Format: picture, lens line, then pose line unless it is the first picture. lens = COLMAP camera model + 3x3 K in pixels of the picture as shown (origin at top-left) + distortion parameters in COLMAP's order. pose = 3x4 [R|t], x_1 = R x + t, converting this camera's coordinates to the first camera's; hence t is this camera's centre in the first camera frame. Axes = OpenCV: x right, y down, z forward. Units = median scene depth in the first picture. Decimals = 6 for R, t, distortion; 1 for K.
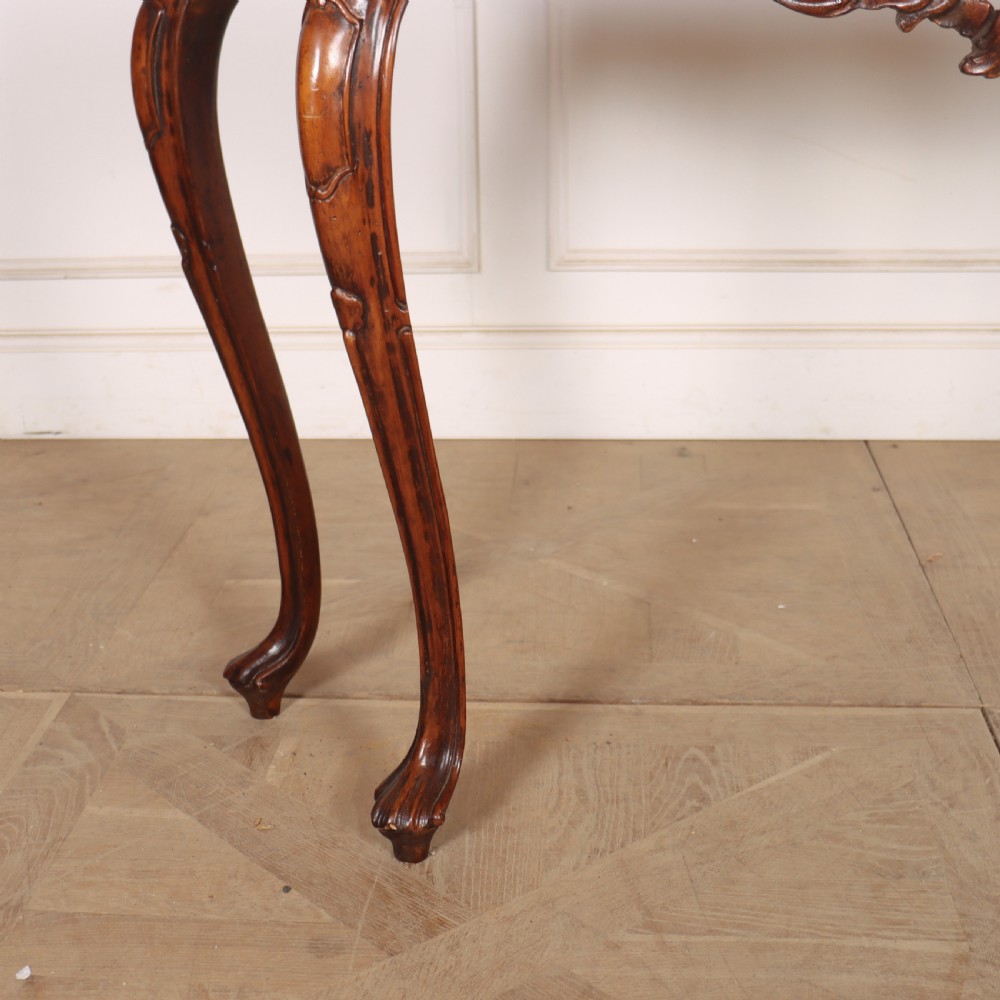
lens RADIAL K [[1907.4, 0, 396.3], [0, 1907.4, 661.2], [0, 0, 1]] dist [-0.098111, 0.000000]
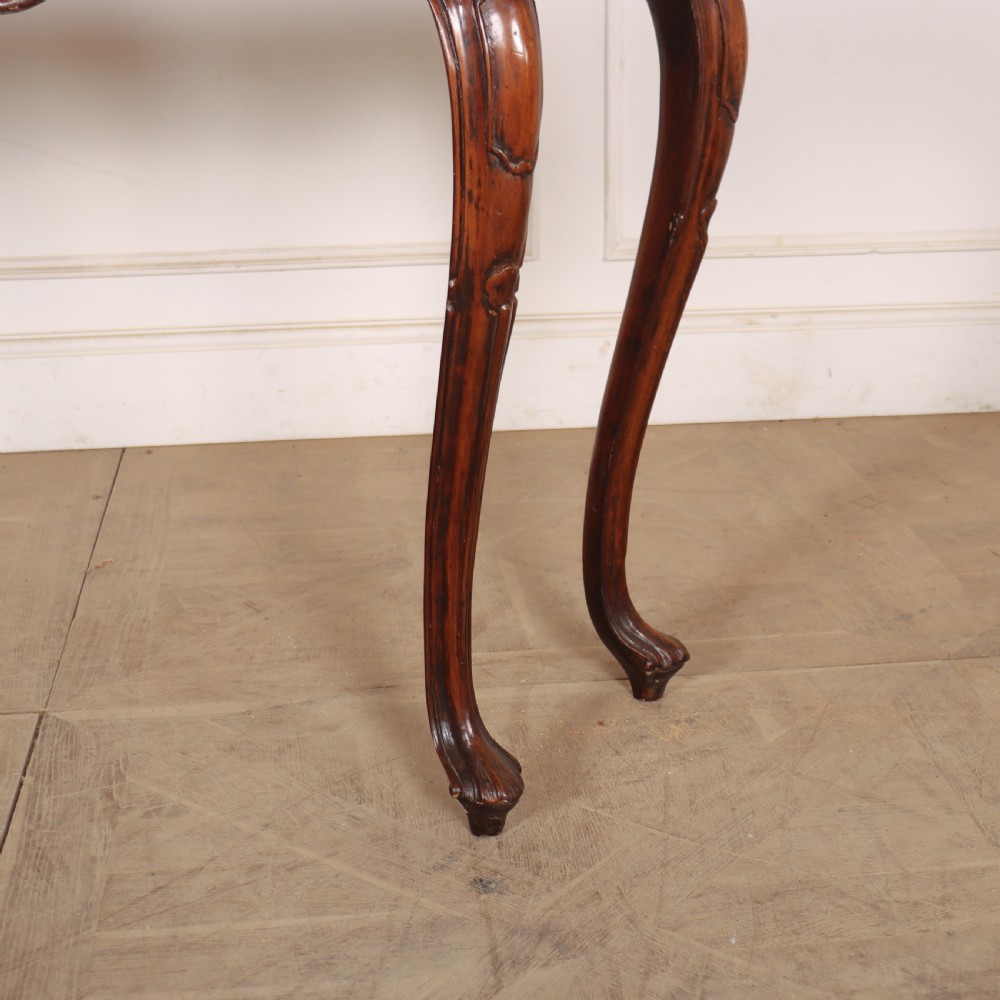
lens RADIAL K [[2003.7, 0, 531.2], [0, 2003.7, 656.4], [0, 0, 1]] dist [-0.109526, 0.000000]
pose [[0.964511, -0.064033, 0.256161, 0.188114], [0.067733, 0.997688, -0.005639, 0.011963], [-0.255207, 0.022790, 0.966618, -0.052794]]
